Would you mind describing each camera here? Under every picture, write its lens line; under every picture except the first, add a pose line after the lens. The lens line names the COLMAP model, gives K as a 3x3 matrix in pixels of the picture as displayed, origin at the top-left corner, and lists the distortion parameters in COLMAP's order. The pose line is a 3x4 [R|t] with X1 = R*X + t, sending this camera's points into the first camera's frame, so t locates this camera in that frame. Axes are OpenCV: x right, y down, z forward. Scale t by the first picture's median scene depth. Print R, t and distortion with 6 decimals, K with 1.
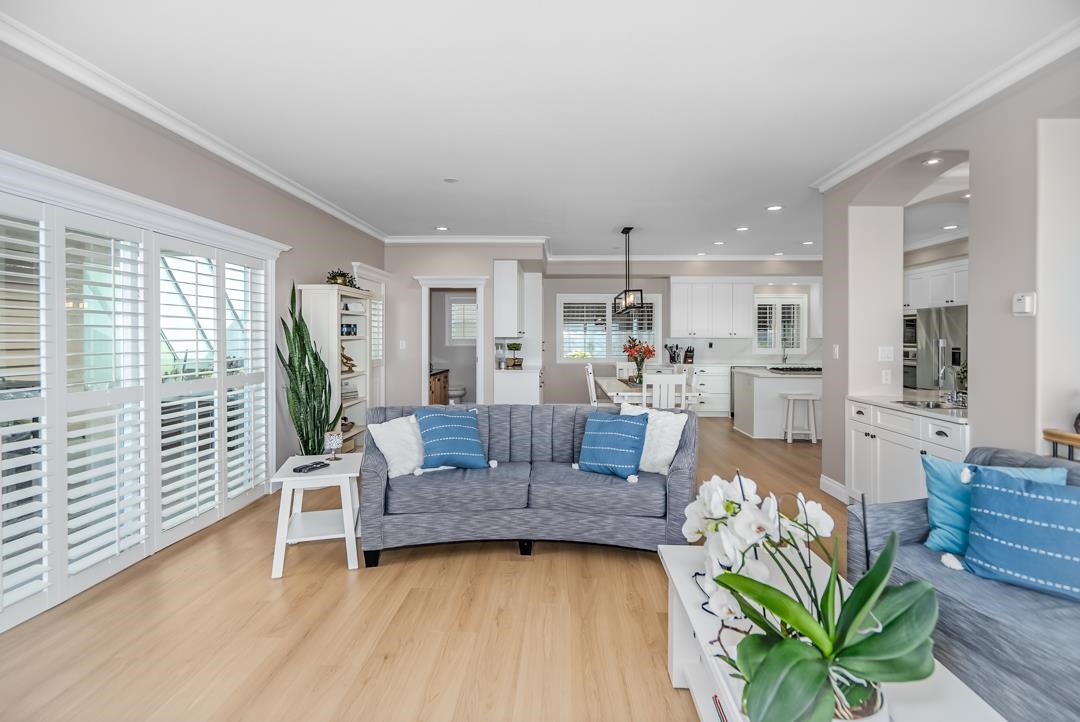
lens RADIAL K [[519.8, 0, 538.7], [0, 519.8, 343.0], [0, 0, 1]] dist [-0.001722, 0.000792]
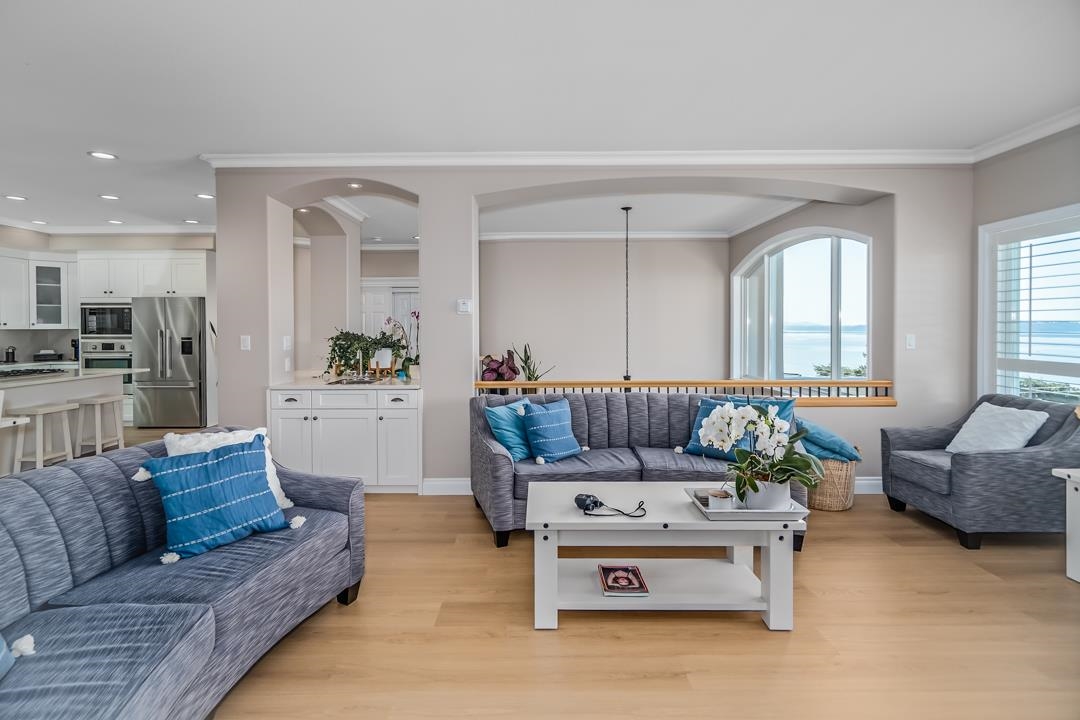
lens RADIAL K [[519.8, 0, 538.7], [0, 519.8, 342.0], [0, 0, 1]] dist [-0.001722, 0.000792]
pose [[-0.046598, -0.030090, 0.998460, -0.432245], [0.013487, 0.999436, 0.030749, -0.007084], [-0.998823, 0.014900, -0.046166, 0.538689]]
